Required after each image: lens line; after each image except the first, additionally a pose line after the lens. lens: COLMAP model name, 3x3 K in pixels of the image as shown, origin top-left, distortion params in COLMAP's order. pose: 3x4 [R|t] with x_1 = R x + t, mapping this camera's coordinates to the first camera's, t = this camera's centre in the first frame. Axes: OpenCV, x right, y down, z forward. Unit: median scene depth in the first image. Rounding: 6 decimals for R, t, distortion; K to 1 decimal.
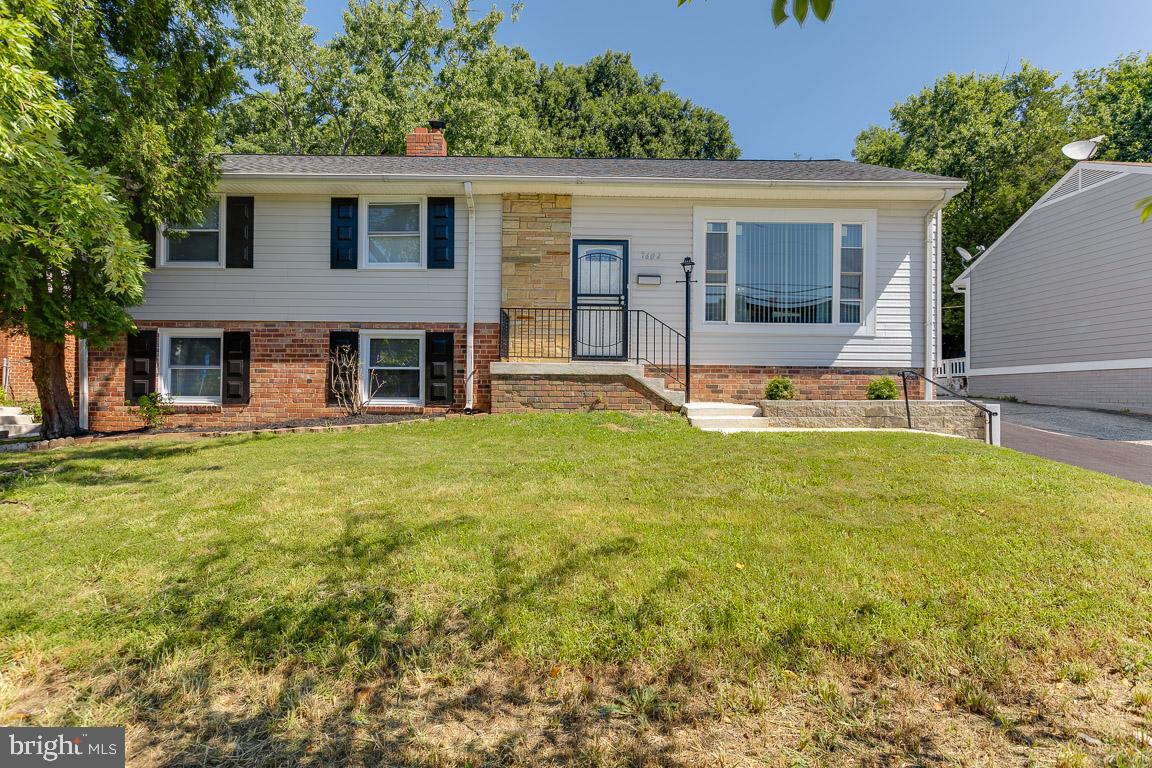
lens RADIAL K [[592.7, 0, 576.0], [0, 592.7, 384.0], [0, 0, 1]] dist [0.001792, -0.000661]
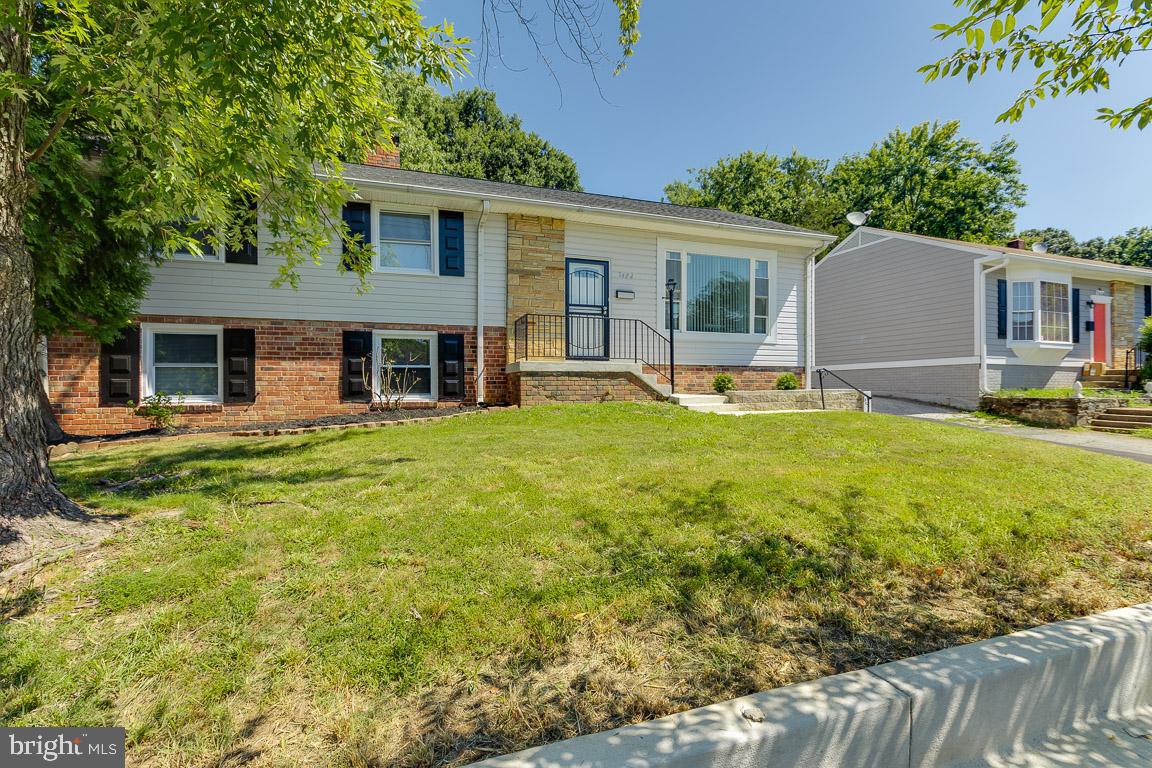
lens RADIAL K [[512.3, 0, 576.2], [0, 512.3, 388.9], [0, 0, 1]] dist [0.001725, 0.000048]
pose [[0.948546, -0.012307, 0.316399, -0.312233], [0.008039, 0.999858, 0.014790, 0.002819], [-0.316536, -0.011486, 0.948511, 0.021136]]
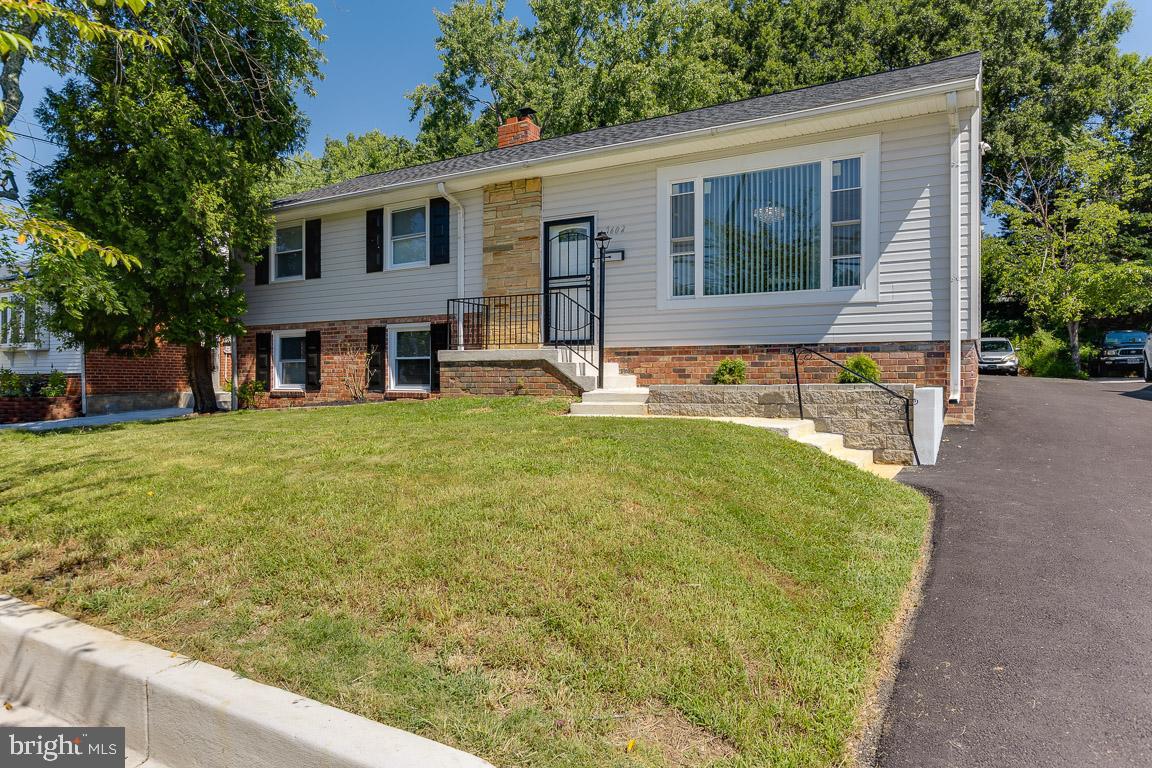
lens RADIAL K [[709.7, 0, 576.0], [0, 709.7, 384.0], [0, 0, 1]] dist [0.002200, -0.000413]
pose [[0.860376, -0.004381, -0.509640, 0.638413], [0.011406, 0.999878, 0.010660, 0.011443], [0.509532, -0.014984, 0.860321, 0.014919]]
